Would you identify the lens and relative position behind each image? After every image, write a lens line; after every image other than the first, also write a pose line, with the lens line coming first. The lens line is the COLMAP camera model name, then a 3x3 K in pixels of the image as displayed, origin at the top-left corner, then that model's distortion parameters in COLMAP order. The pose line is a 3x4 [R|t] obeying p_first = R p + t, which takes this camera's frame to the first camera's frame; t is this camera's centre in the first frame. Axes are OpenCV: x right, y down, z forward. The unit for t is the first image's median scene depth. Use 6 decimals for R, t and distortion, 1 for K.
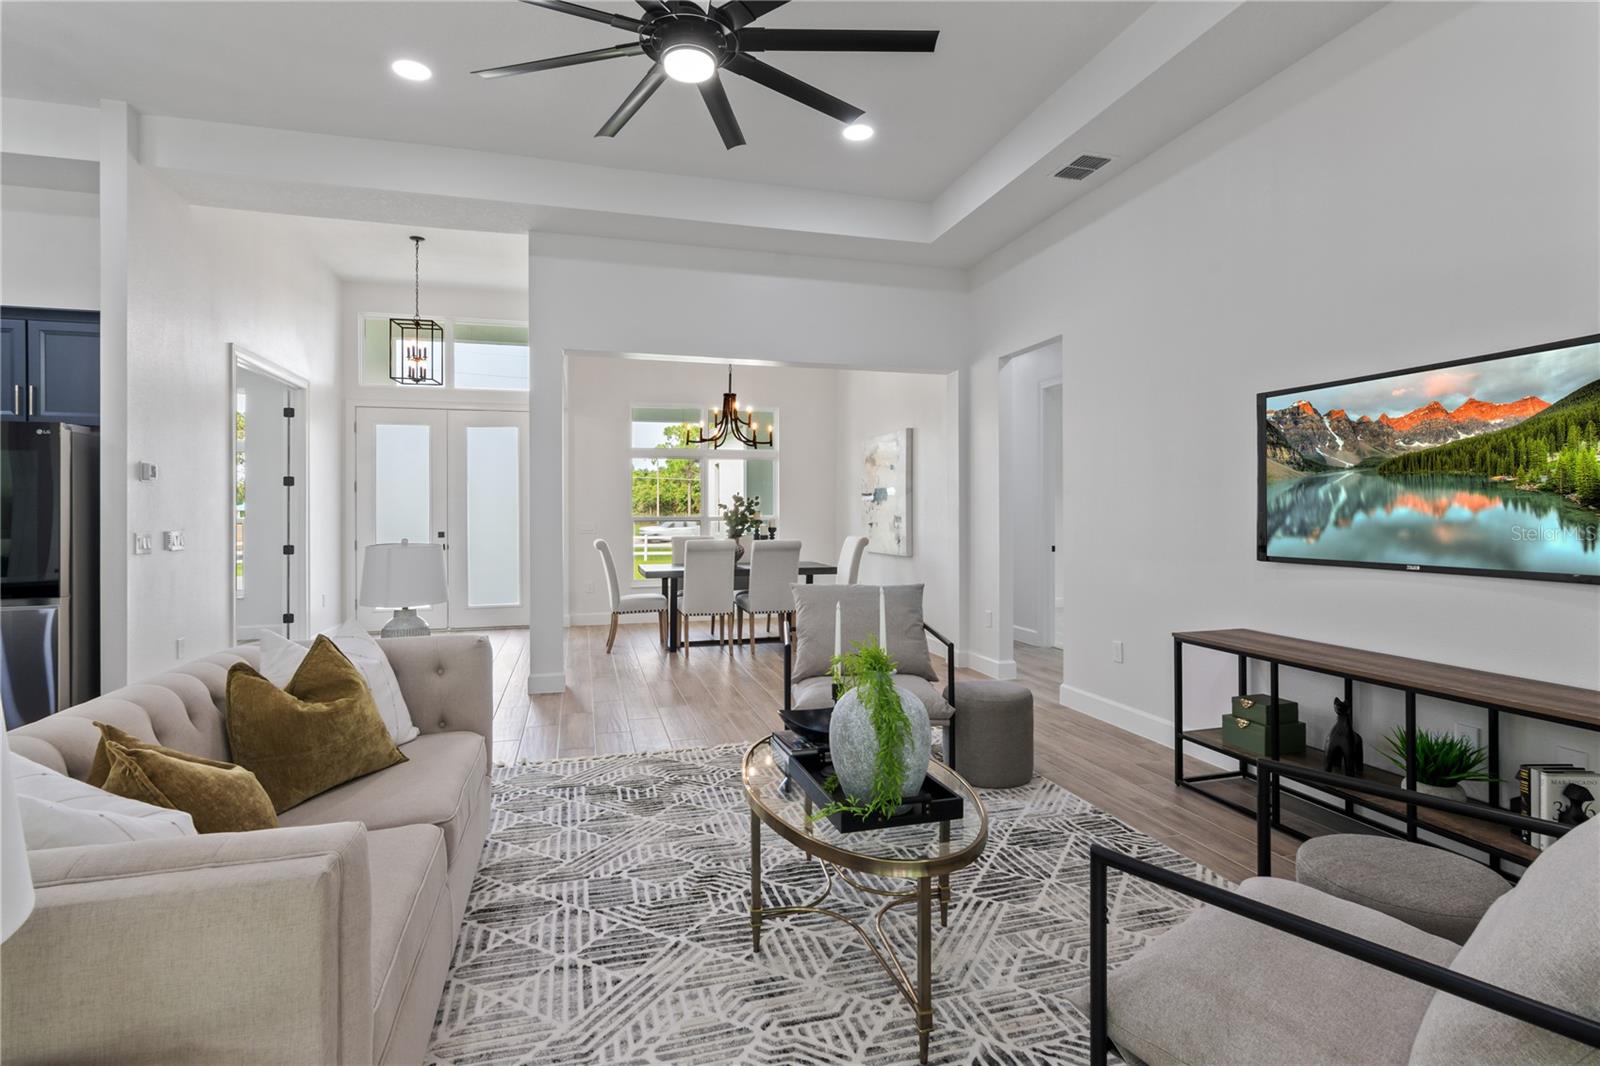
lens RADIAL K [[784.7, 0, 801.0], [0, 784.7, 506.1], [0, 0, 1]] dist [-0.002222, -0.022393]
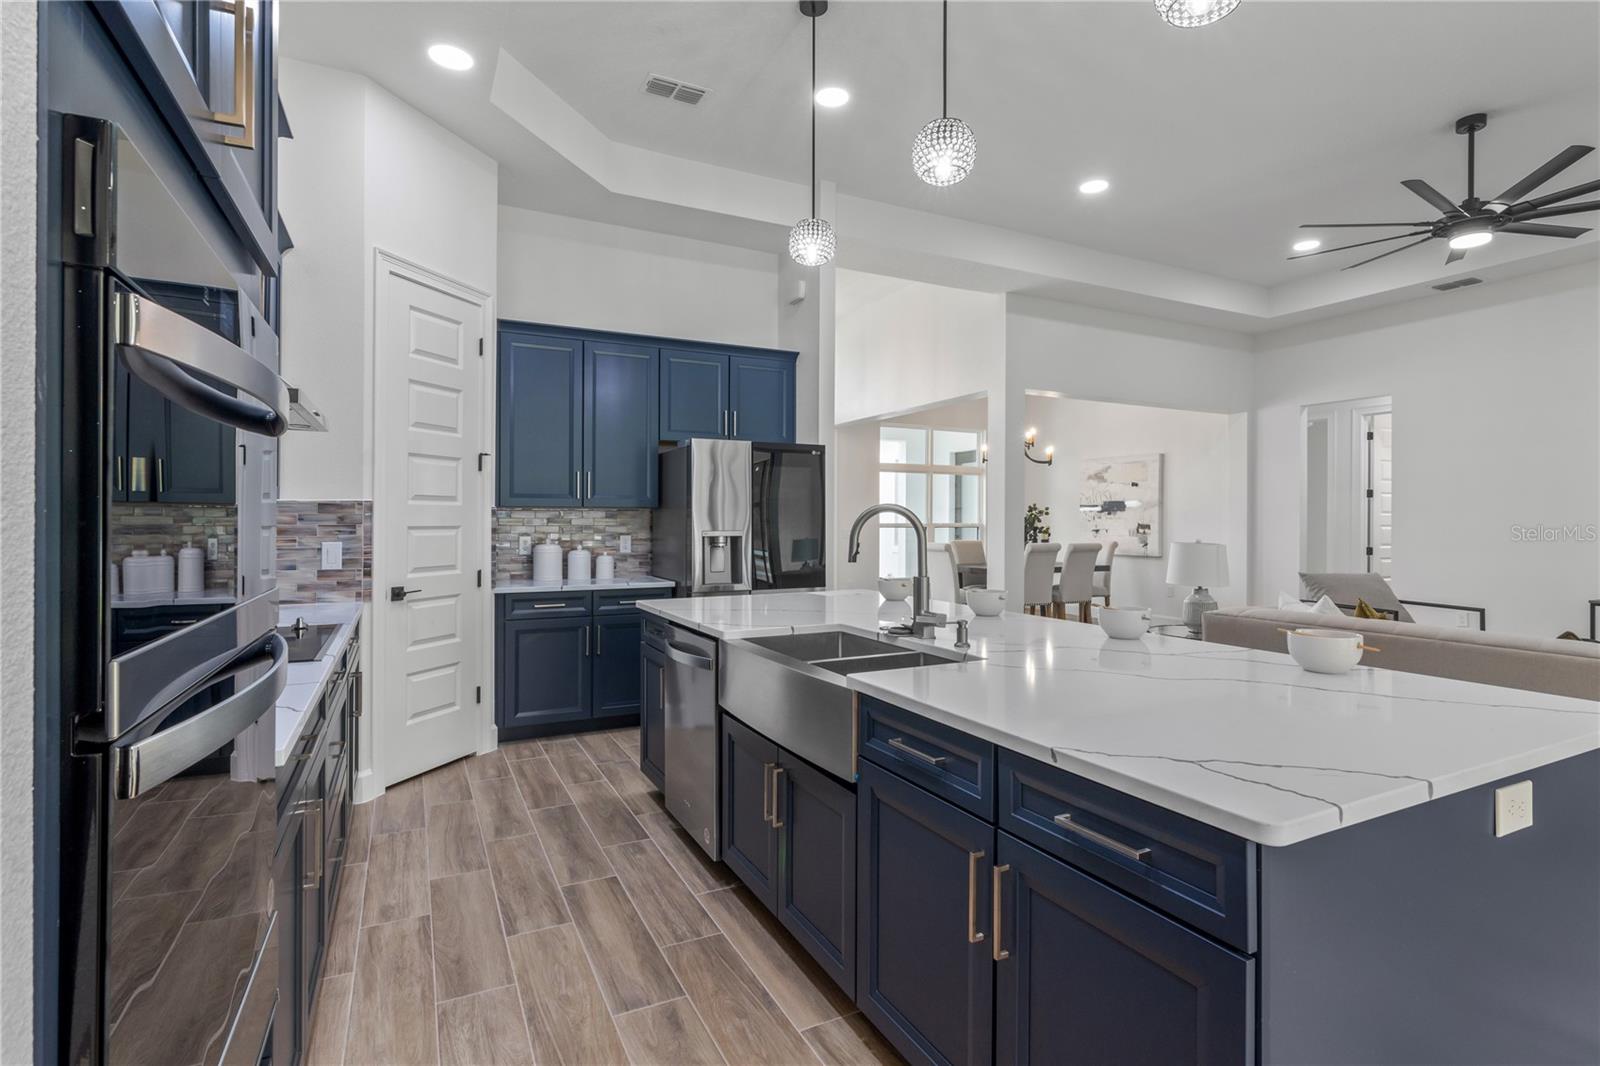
lens RADIAL K [[777.5, 0, 801.8], [0, 777.5, 523.7], [0, 0, 1]] dist [0.000249, 0.000722]
pose [[0.983514, 0.006811, 0.180703, -1.491274], [-0.009573, 0.999850, 0.014416, 0.002409], [-0.180578, -0.015909, 0.983432, -0.271568]]
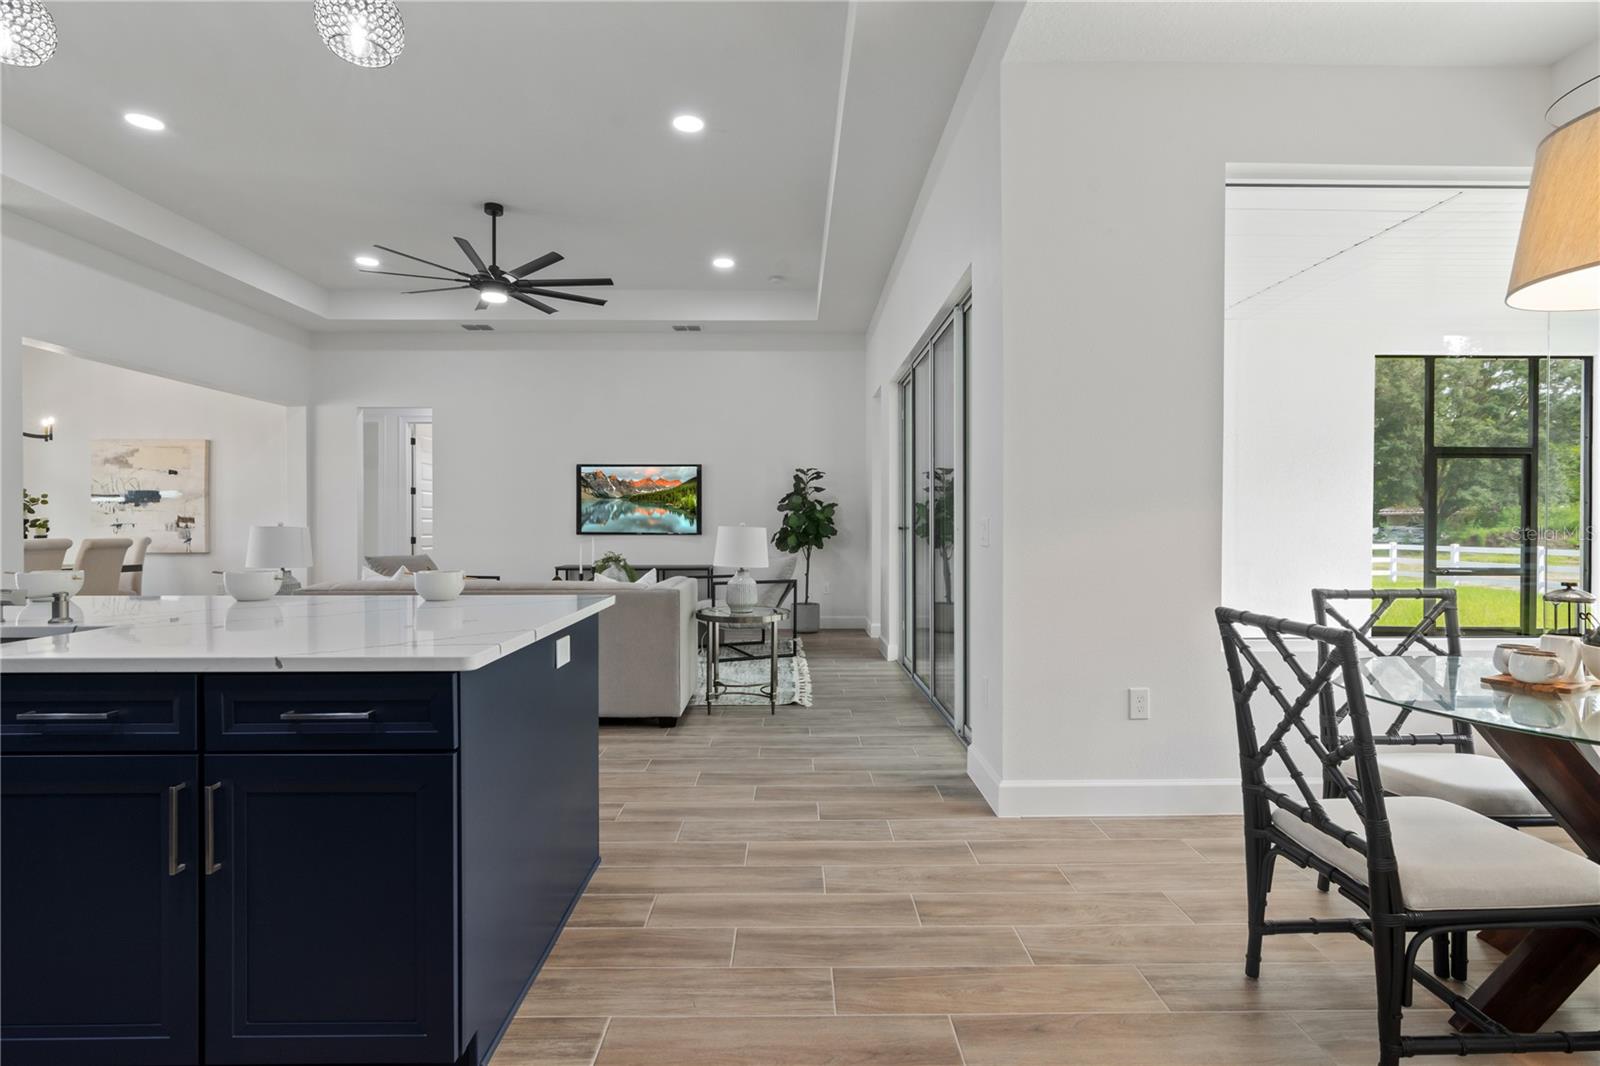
lens RADIAL K [[760.0, 0, 791.9], [0, 760.0, 531.8], [0, 0, 1]] dist [0.000843, 0.000658]
pose [[0.280263, -0.006968, 0.959898, -1.593694], [-0.014068, 0.999836, 0.011366, 0.028674], [-0.959820, -0.016689, 0.280119, -0.305019]]
